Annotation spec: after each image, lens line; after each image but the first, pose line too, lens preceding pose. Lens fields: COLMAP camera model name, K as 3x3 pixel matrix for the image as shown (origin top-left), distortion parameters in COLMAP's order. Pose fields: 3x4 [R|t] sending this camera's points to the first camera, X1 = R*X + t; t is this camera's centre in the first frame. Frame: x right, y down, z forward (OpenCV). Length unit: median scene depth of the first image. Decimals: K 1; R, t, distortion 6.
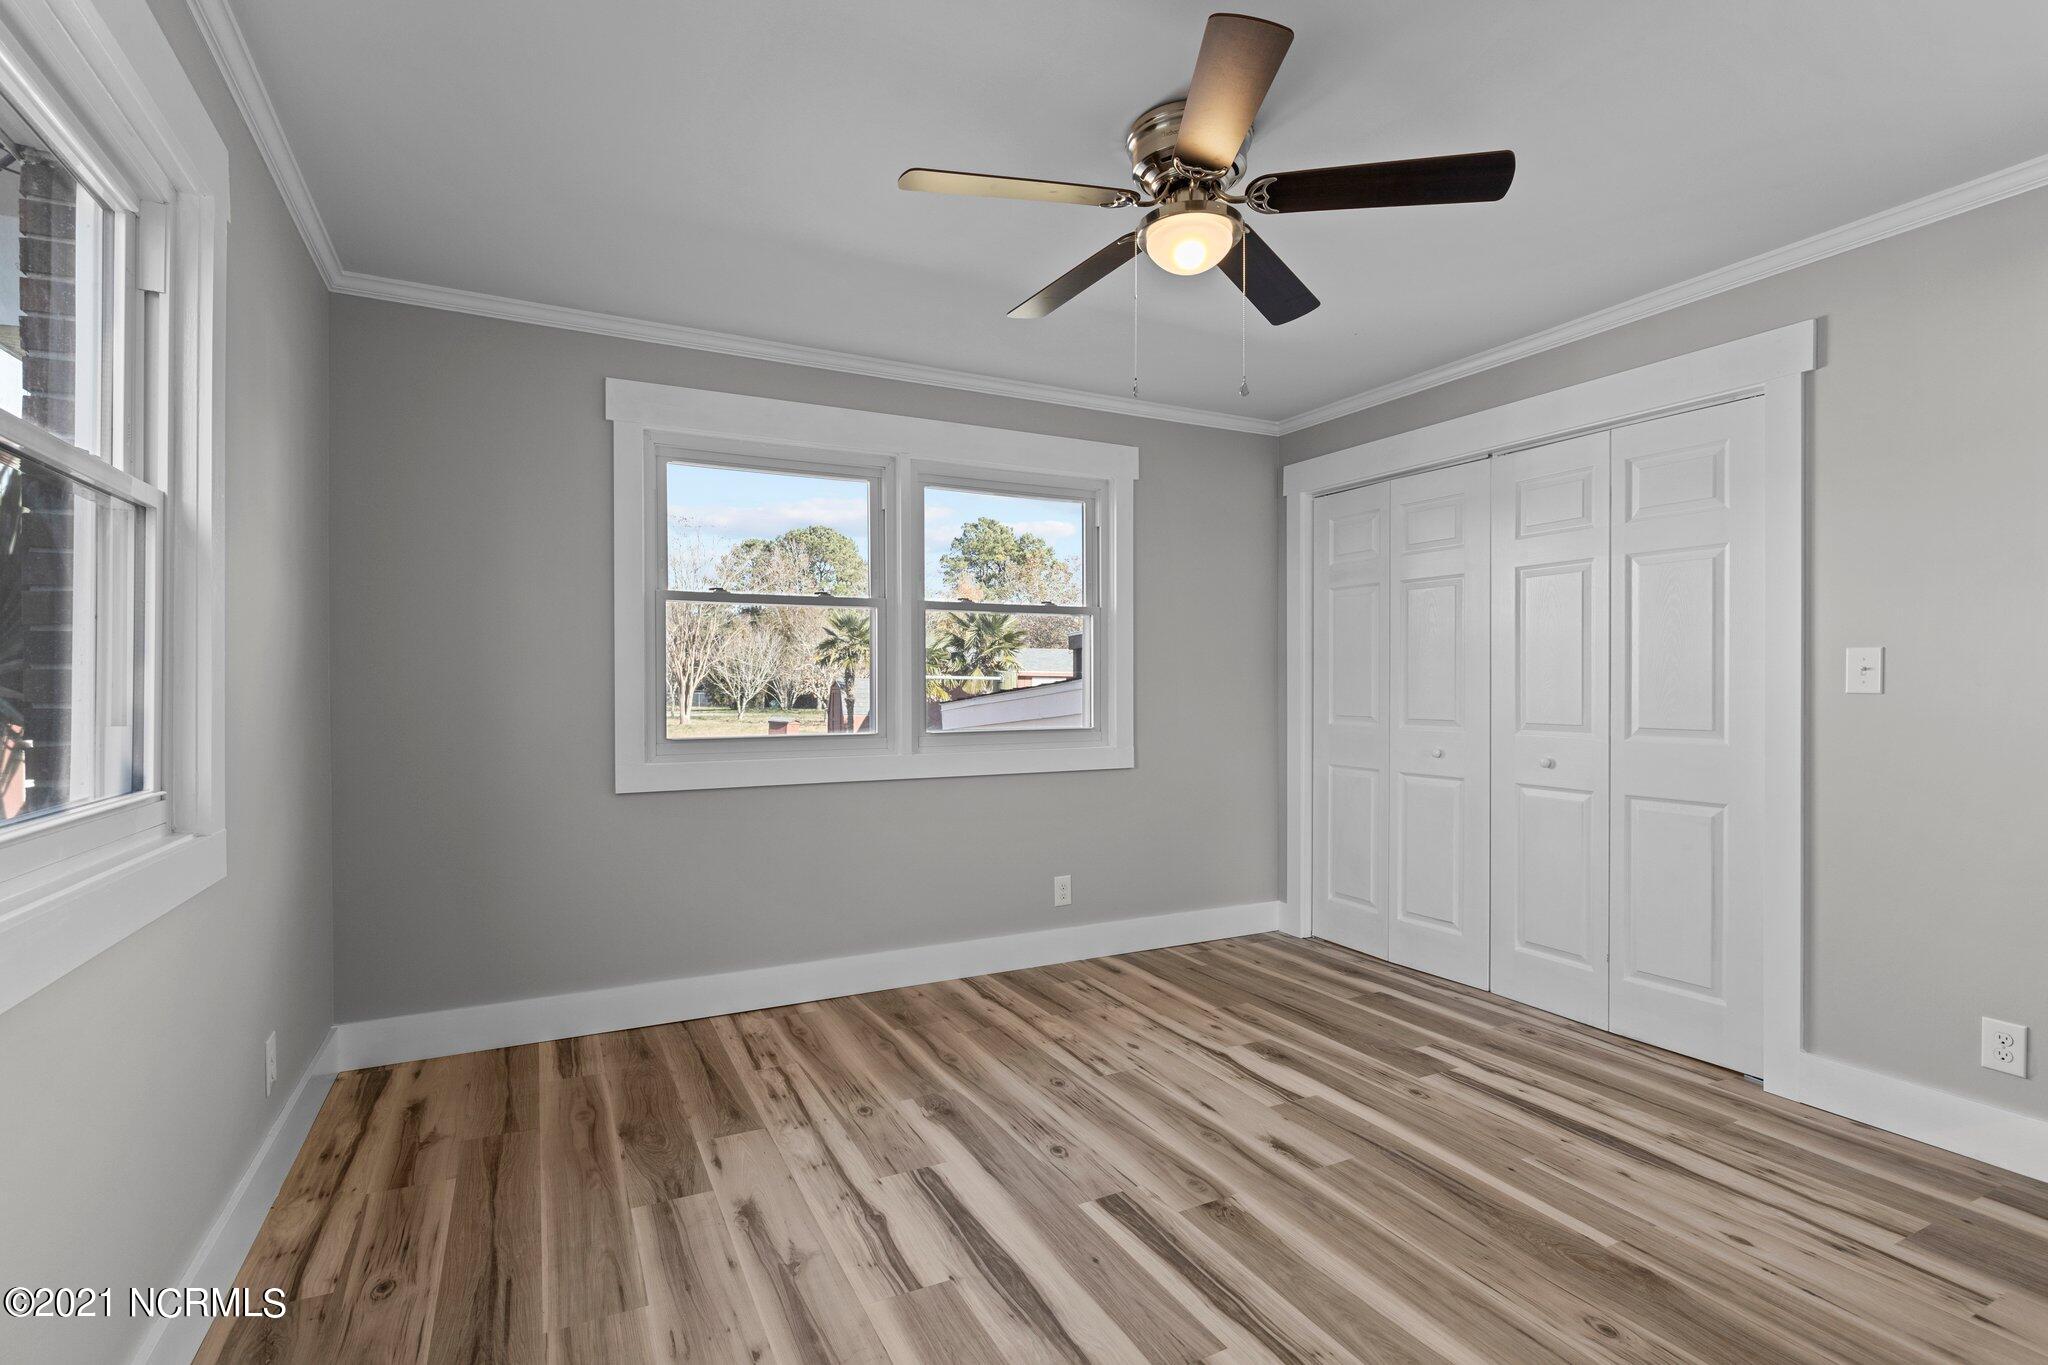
lens RADIAL K [[975.7, 0, 1015.4], [0, 975.7, 681.9], [0, 0, 1]] dist [-0.002325, -0.000169]
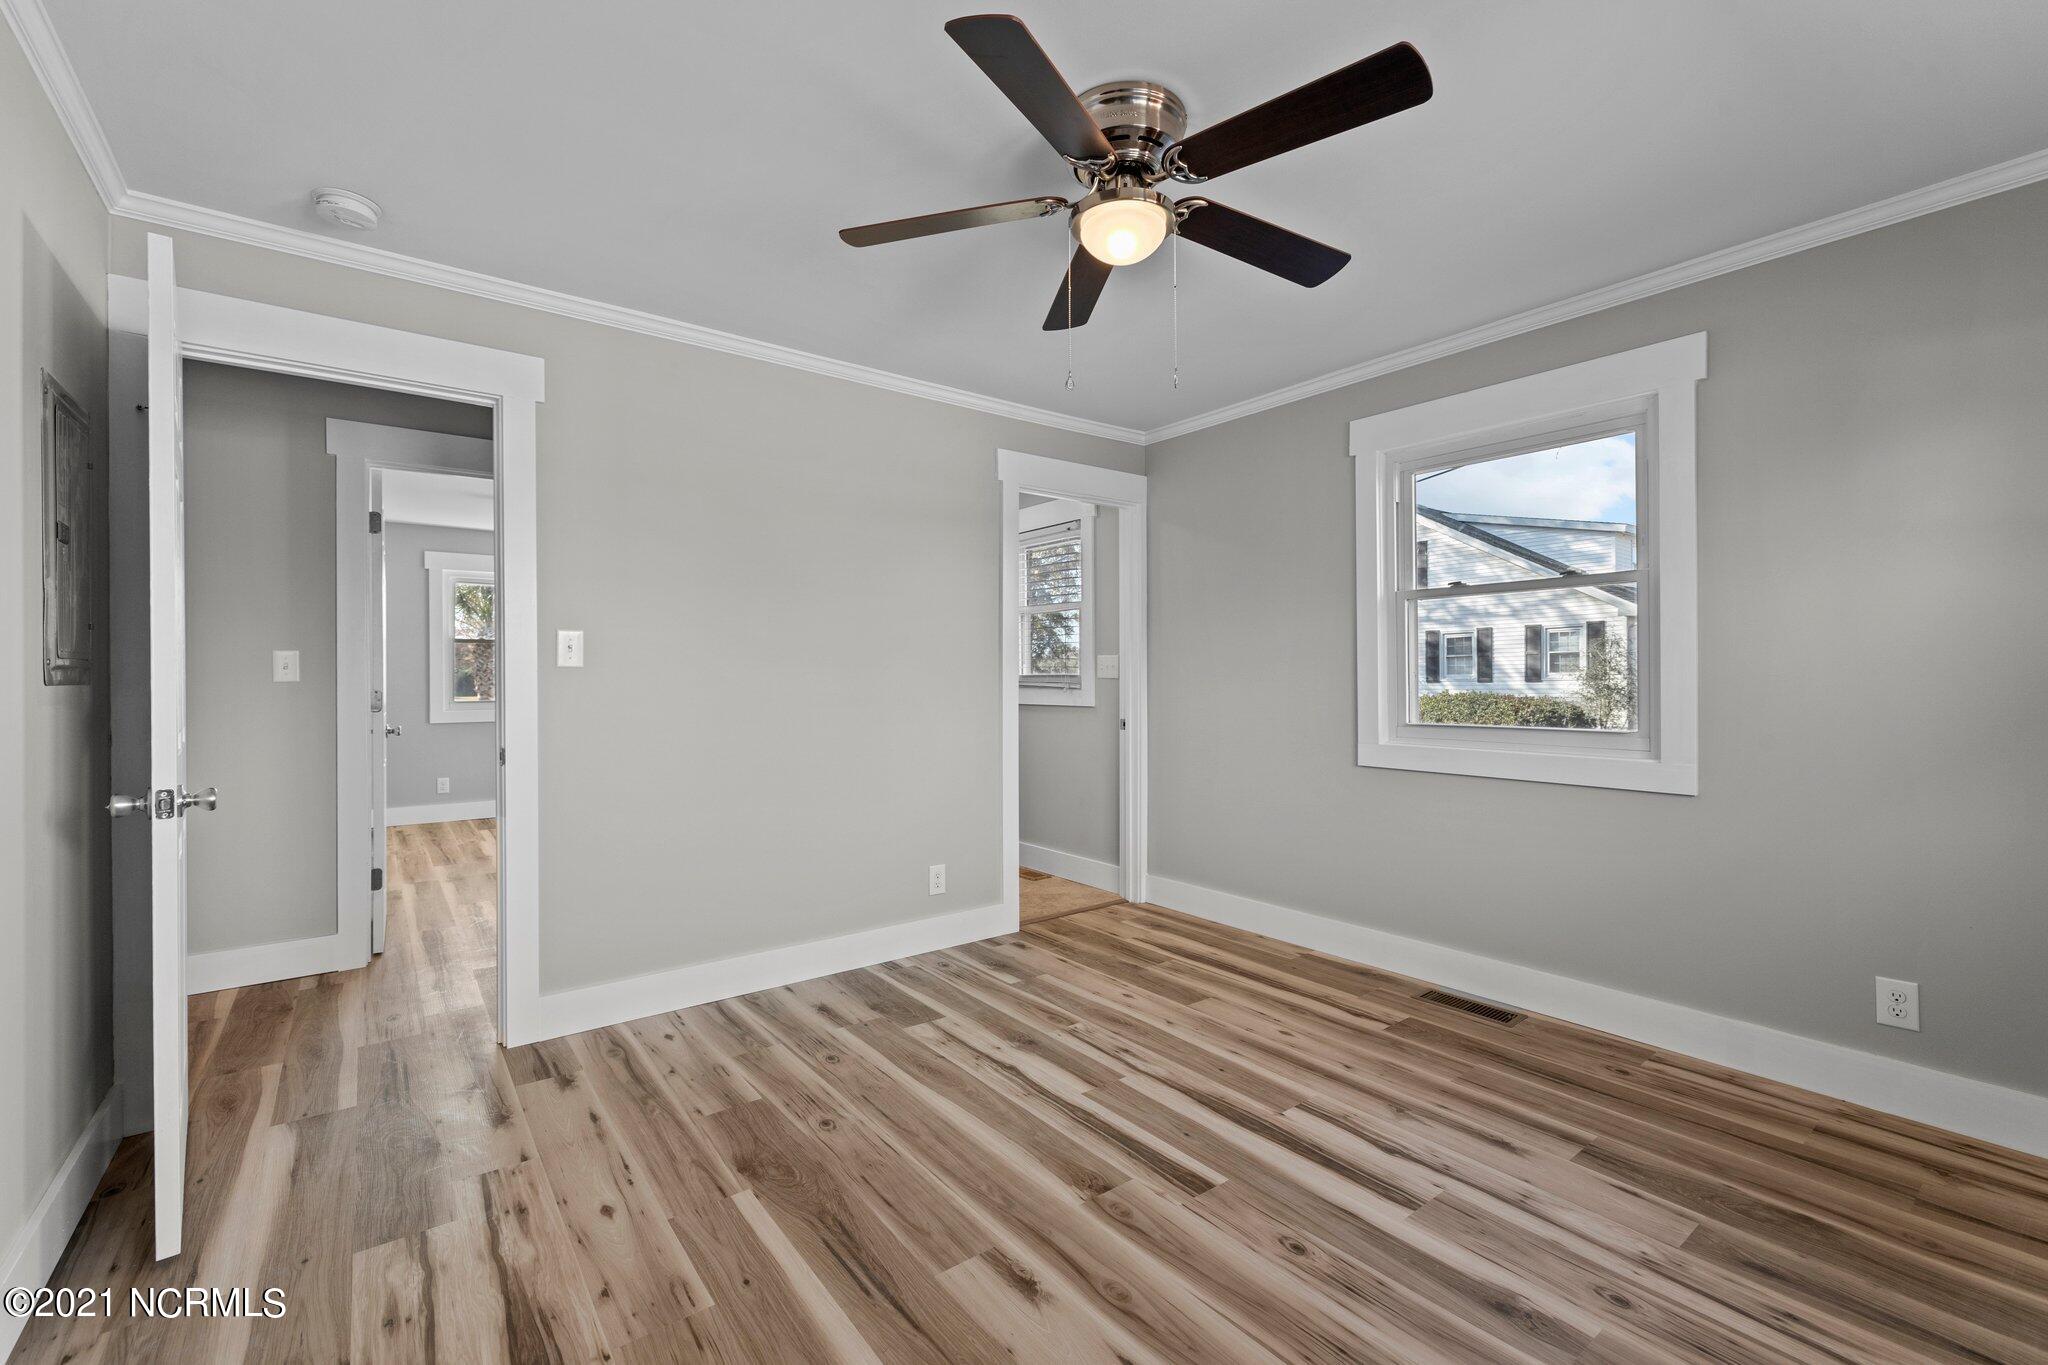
lens RADIAL K [[850.9, 0, 1015.8], [0, 850.9, 679.7], [0, 0, 1]] dist [0.000407, -0.000046]
pose [[-0.985433, 0.002939, -0.170038, 0.370008], [0.003645, 0.999986, -0.003838, 0.008696], [0.170024, -0.004402, -0.985430, 1.564301]]
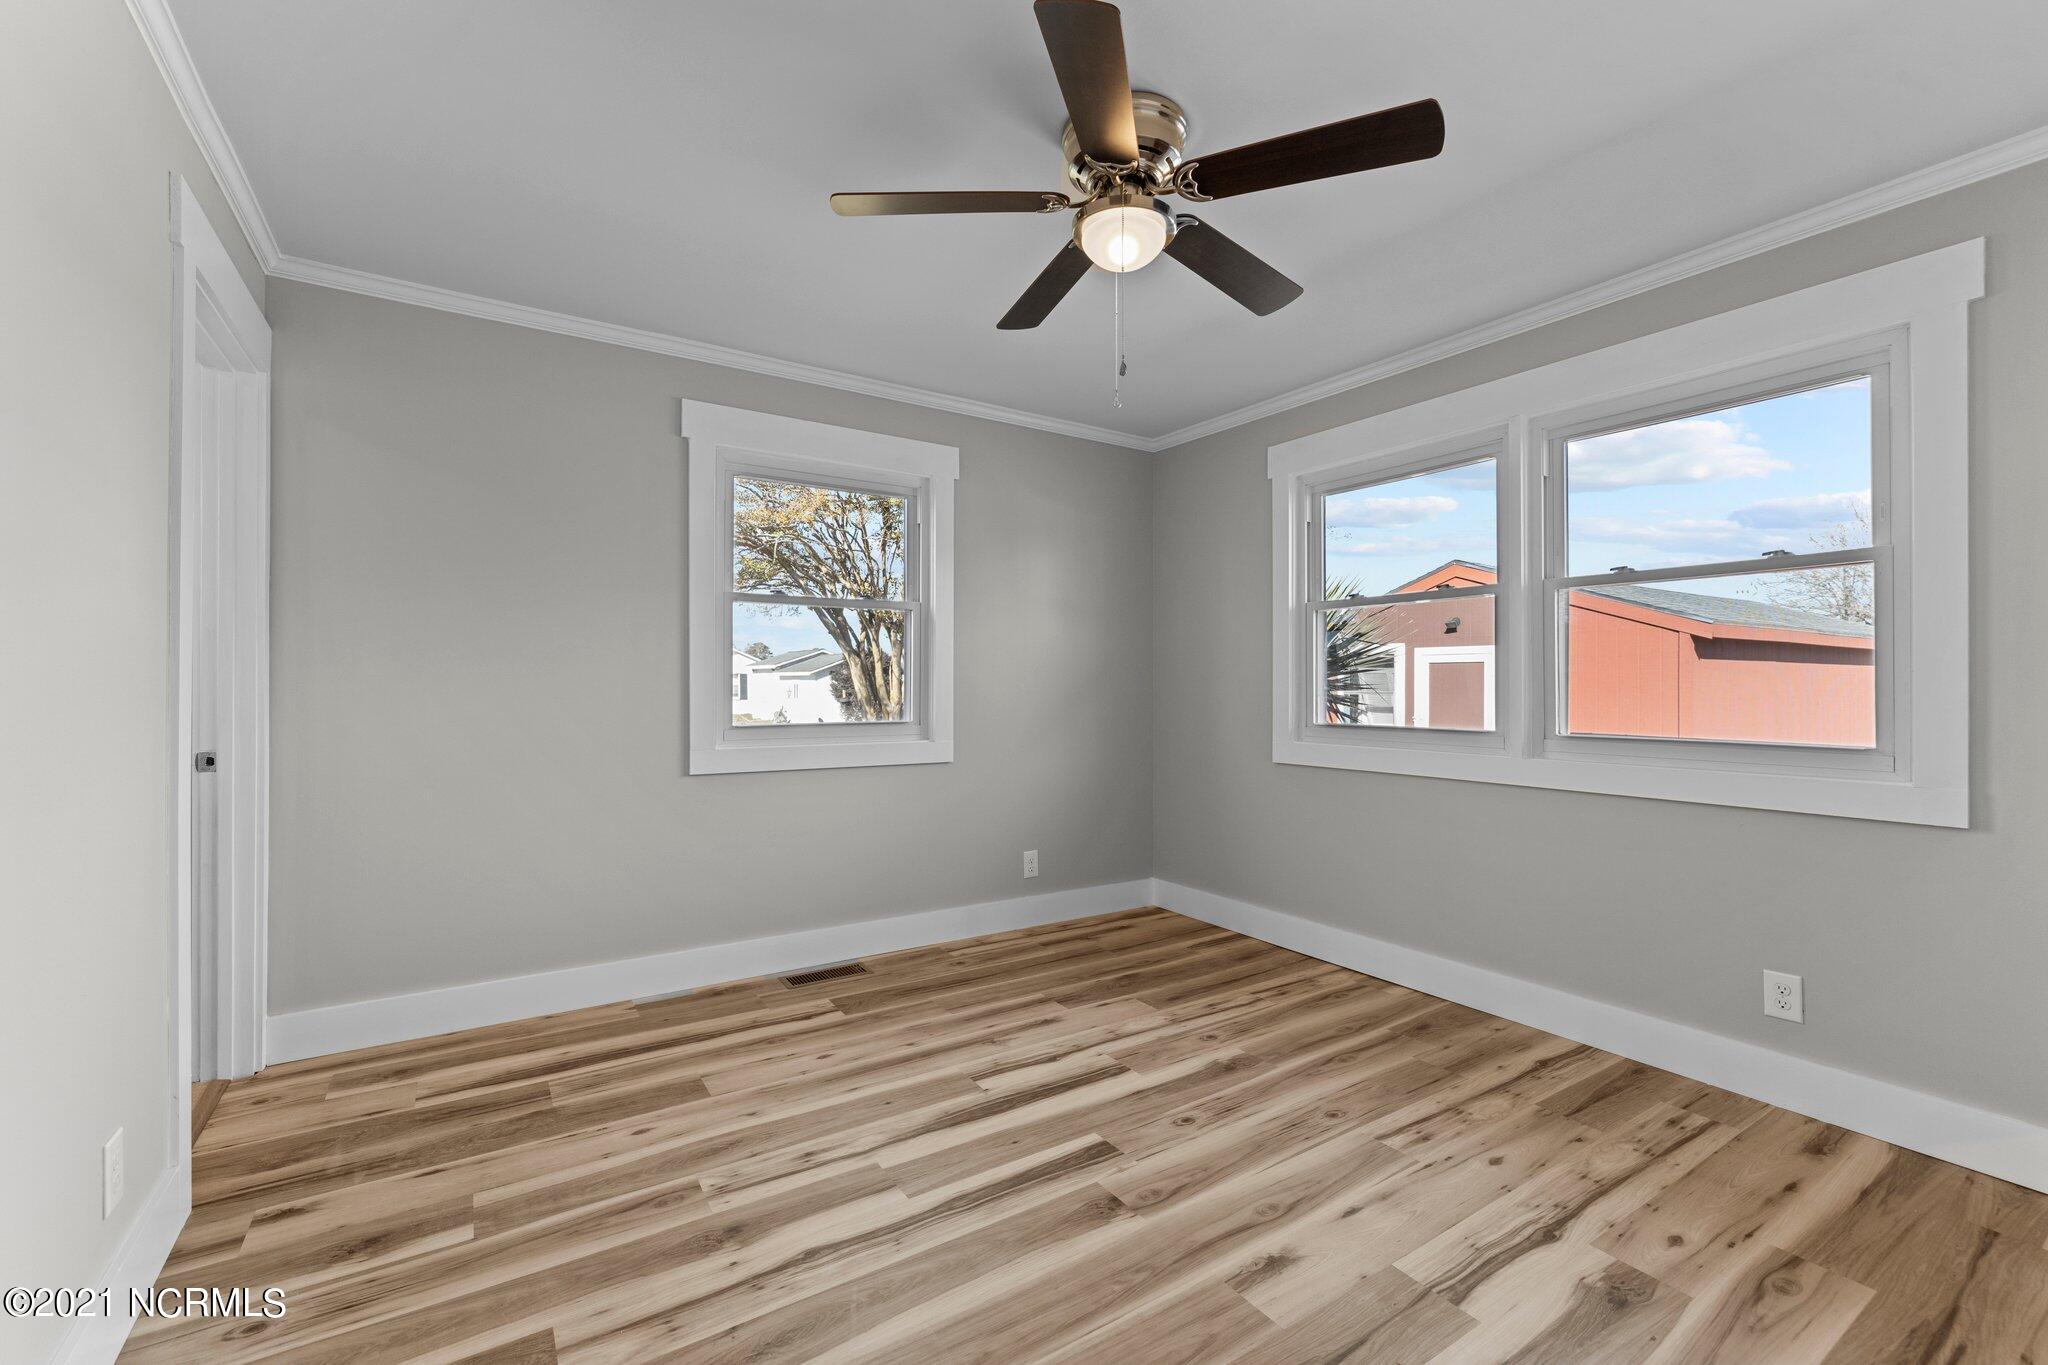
lens RADIAL K [[858.5, 0, 1010.3], [0, 858.5, 683.3], [0, 0, 1]] dist [-0.000705, 0.000151]
pose [[0.087932, 0.000146, -0.996126, 0.892878], [0.002475, 0.999997, 0.000365, 0.007924], [0.996123, -0.002498, 0.087932, 0.688458]]
